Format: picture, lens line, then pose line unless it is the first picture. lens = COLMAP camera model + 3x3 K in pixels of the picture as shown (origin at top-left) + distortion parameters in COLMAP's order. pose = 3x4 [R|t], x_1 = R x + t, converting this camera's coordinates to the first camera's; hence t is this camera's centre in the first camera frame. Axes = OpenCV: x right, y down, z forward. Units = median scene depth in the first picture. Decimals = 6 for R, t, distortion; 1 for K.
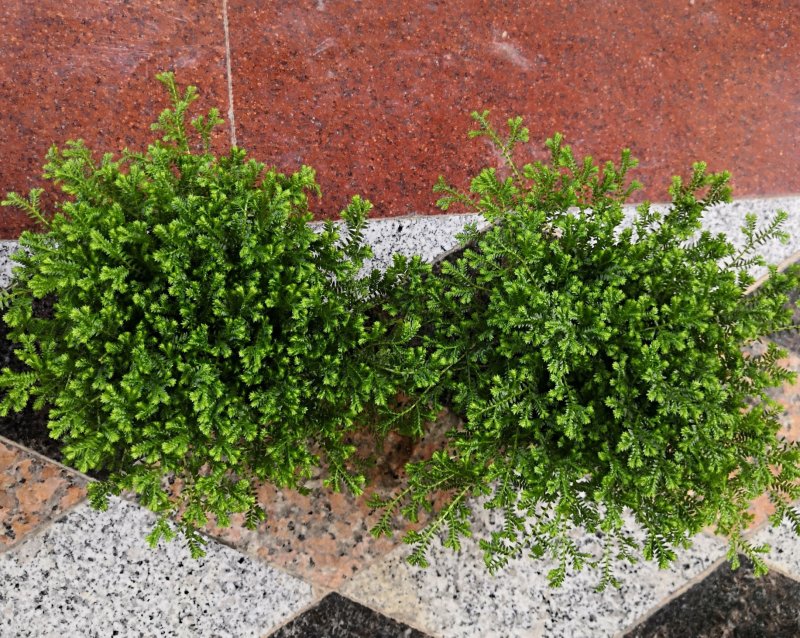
lens RADIAL K [[825.2, 0, 400.7], [0, 825.2, 314.4], [0, 0, 1]] dist [-0.013500, 0.000000]
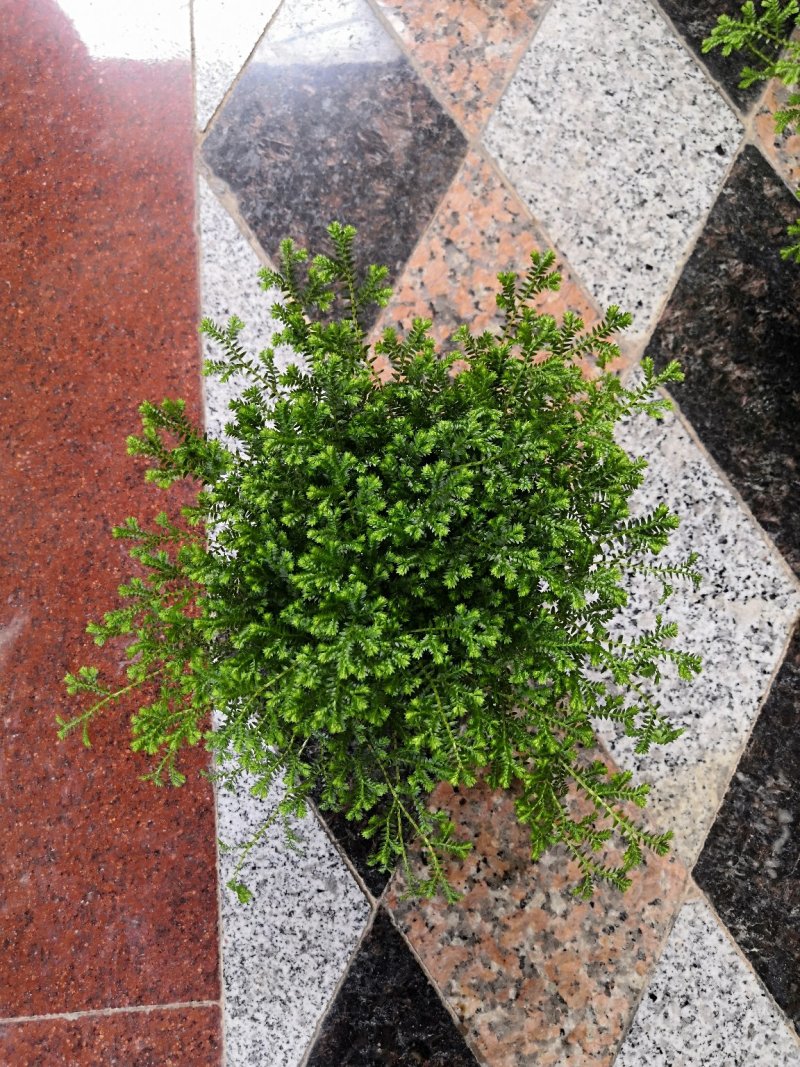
lens RADIAL K [[835.7, 0, 405.9], [0, 835.7, 533.3], [0, 0, 1]] dist [-0.034642, 0.056464]
pose [[0.010289, -0.999325, 0.035261, 0.214241], [0.999236, 0.011605, 0.037307, 0.030334], [-0.037691, 0.034850, 0.998682, 0.205687]]
